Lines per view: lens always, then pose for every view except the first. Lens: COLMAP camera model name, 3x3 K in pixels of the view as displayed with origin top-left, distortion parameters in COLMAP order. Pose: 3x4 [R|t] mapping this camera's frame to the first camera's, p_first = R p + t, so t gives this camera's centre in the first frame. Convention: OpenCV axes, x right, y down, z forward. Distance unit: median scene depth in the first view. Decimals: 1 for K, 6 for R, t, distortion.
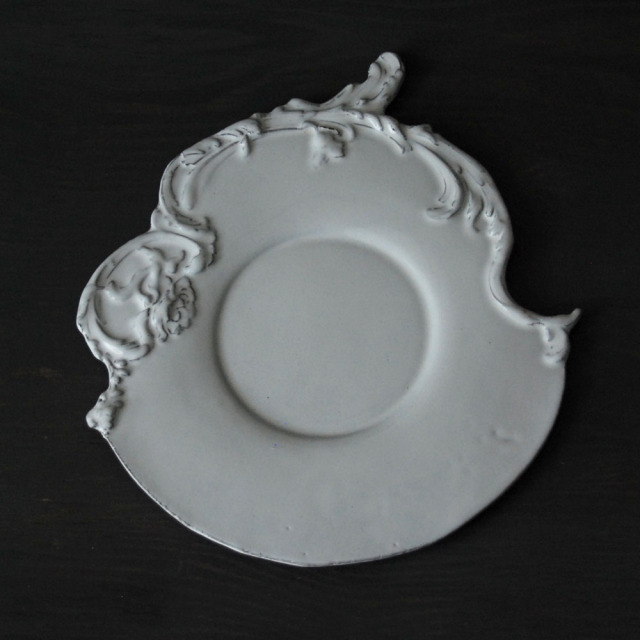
lens RADIAL K [[1801.4, 0, 319.9], [0, 1801.4, 319.2], [0, 0, 1]] dist [0.083823, 0.000000]
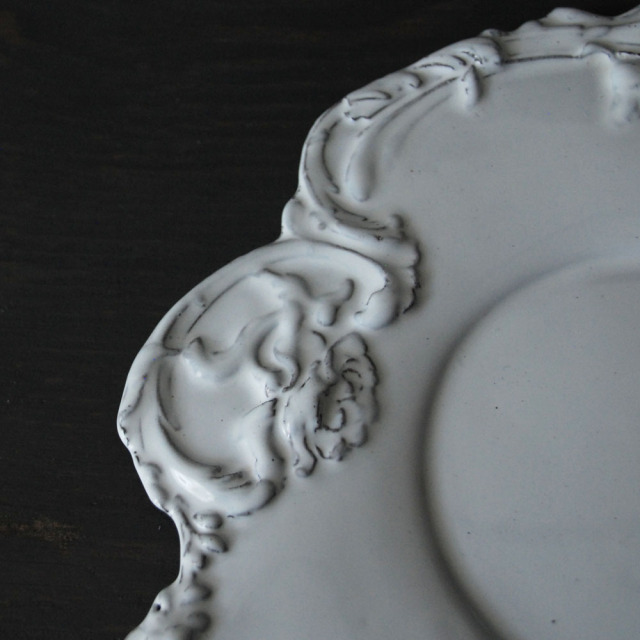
lens RADIAL K [[921.0, 0, 319.2], [0, 921.0, 321.2], [0, 0, 1]] dist [0.026246, 0.000000]
pose [[0.999343, 0.035764, 0.005918, -0.084970], [-0.035149, 0.995925, -0.083052, -0.006578], [-0.008864, 0.082789, 0.996528, 0.758383]]
